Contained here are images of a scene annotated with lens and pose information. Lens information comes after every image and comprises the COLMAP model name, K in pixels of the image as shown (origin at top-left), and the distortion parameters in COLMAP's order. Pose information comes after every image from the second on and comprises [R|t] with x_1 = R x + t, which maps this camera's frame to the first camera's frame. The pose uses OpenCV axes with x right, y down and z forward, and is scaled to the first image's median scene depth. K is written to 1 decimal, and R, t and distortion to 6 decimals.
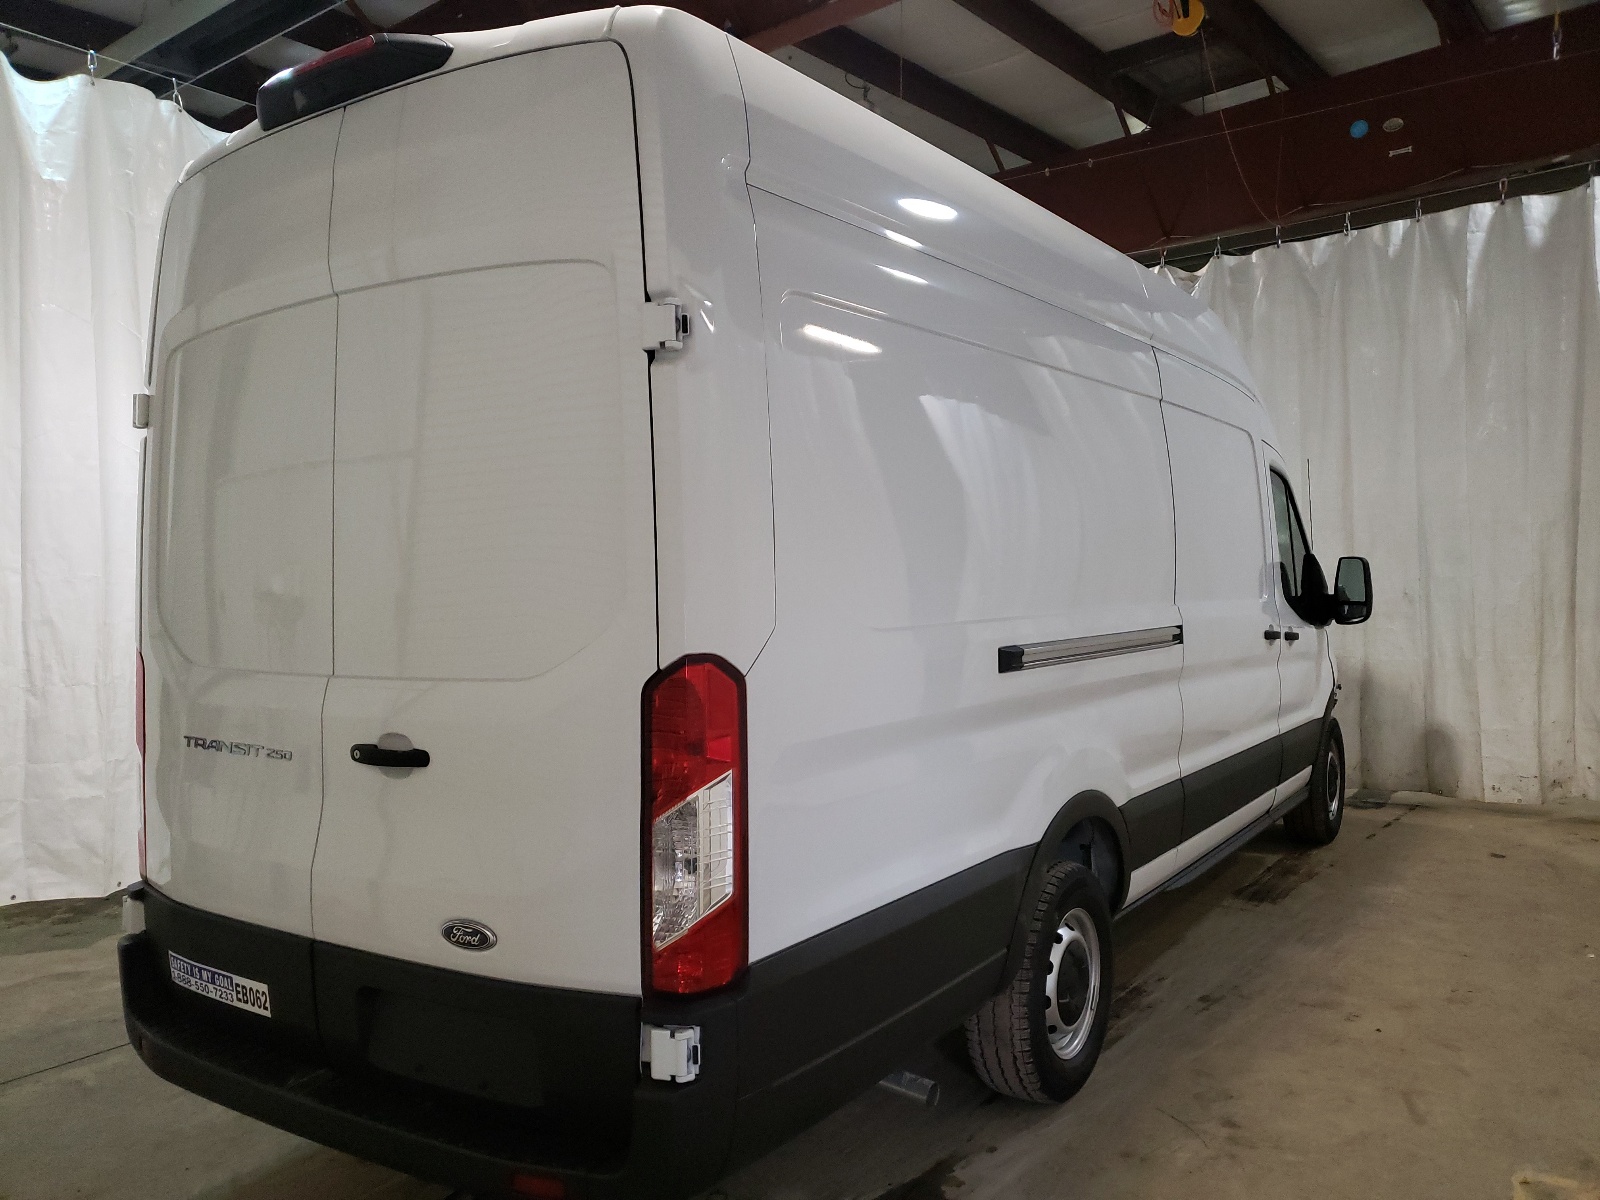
lens RADIAL K [[1250.4, 0, 795.3], [0, 1250.4, 599.5], [0, 0, 1]] dist [0.043472, 0.002311]
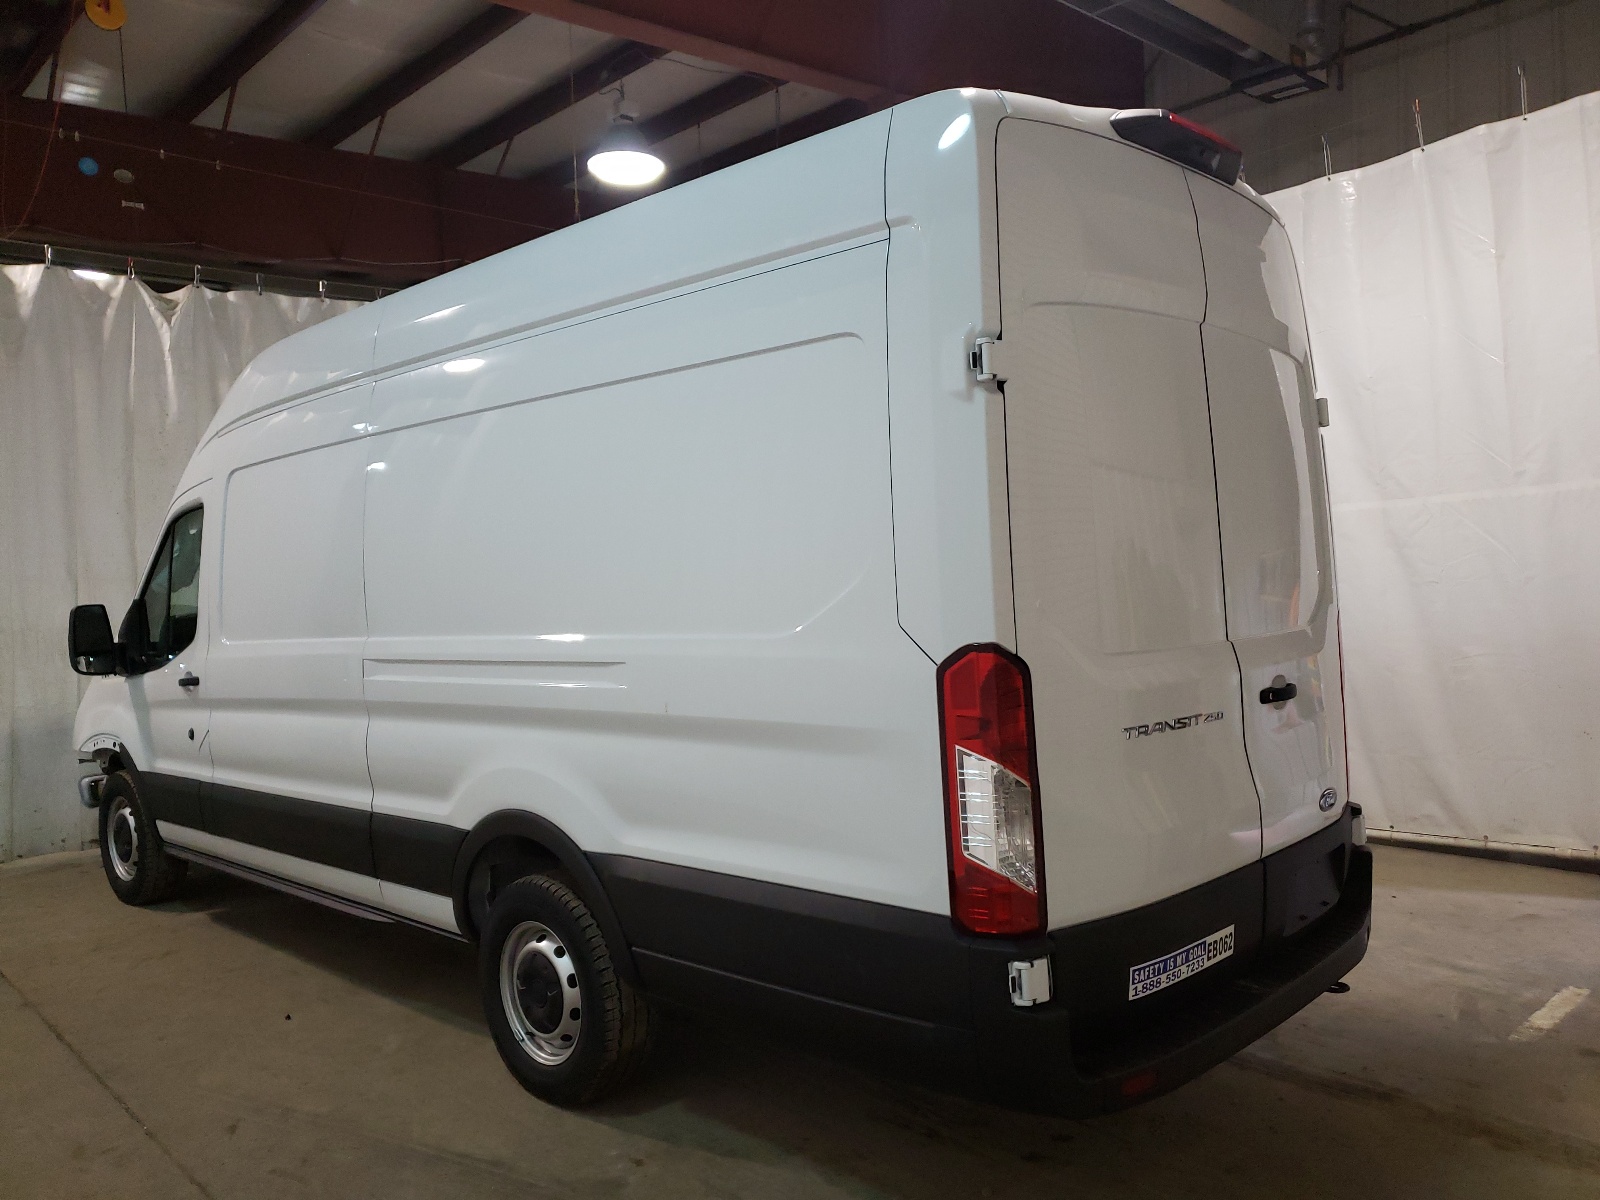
lens RADIAL K [[1250.4, 0, 795.3], [0, 1250.4, 599.5], [0, 0, 1]] dist [0.043472, 0.002311]
pose [[0.185590, -0.011094, 0.982565, -0.546215], [0.067482, 0.997719, -0.001481, -0.001198], [-0.980307, 0.066580, 0.185916, 0.400685]]
